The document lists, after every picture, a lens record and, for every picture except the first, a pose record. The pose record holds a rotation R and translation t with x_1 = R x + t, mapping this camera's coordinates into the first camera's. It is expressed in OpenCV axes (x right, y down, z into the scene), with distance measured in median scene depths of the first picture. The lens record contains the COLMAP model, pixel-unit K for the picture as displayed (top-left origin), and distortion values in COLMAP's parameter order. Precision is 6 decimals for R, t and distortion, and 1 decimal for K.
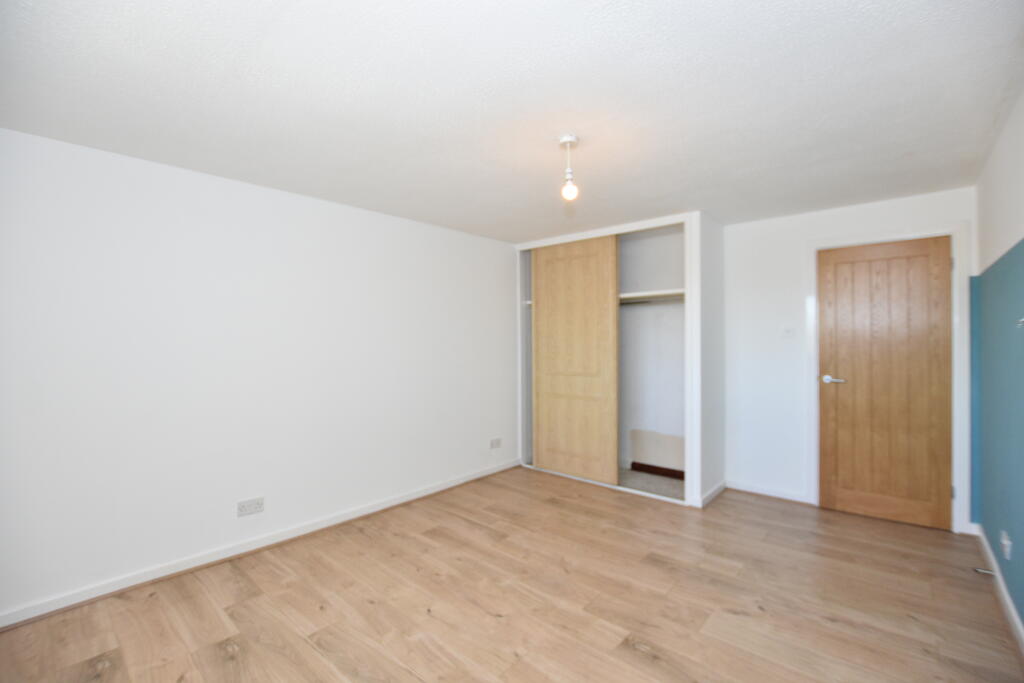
lens RADIAL K [[455.0, 0, 514.5], [0, 455.0, 344.1], [0, 0, 1]] dist [-0.027957, 0.001947]
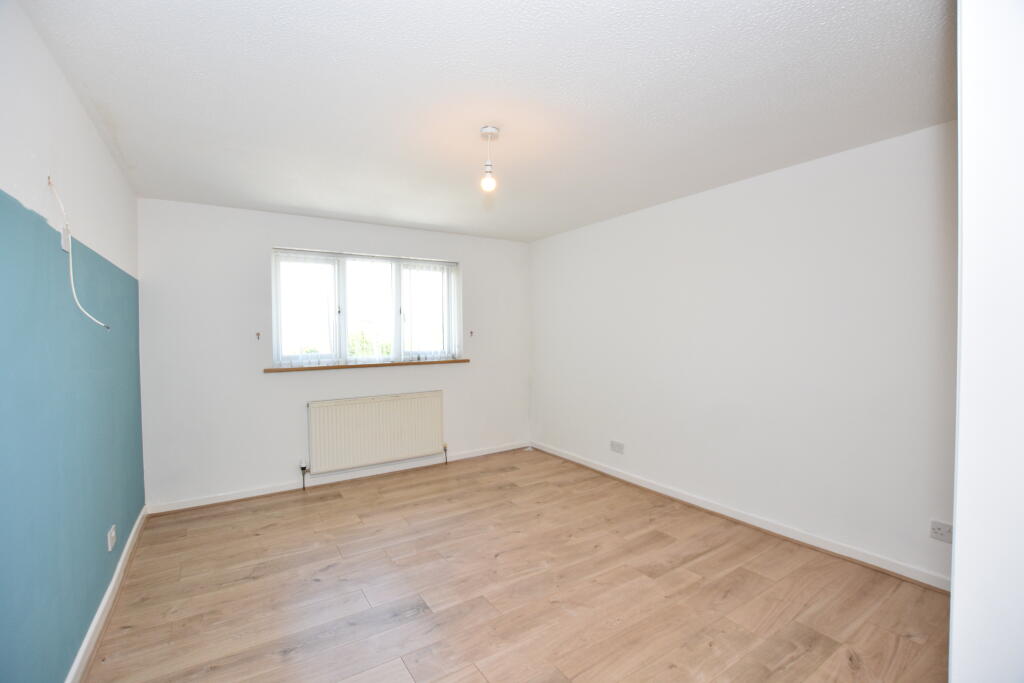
lens RADIAL K [[455.0, 0, 512.6], [0, 455.0, 338.8], [0, 0, 1]] dist [-0.027957, 0.001947]
pose [[-0.264324, 0.029220, -0.963991, 0.958367], [0.003870, 0.999565, 0.029238, -0.026021], [0.964426, 0.003998, -0.264322, 1.153558]]
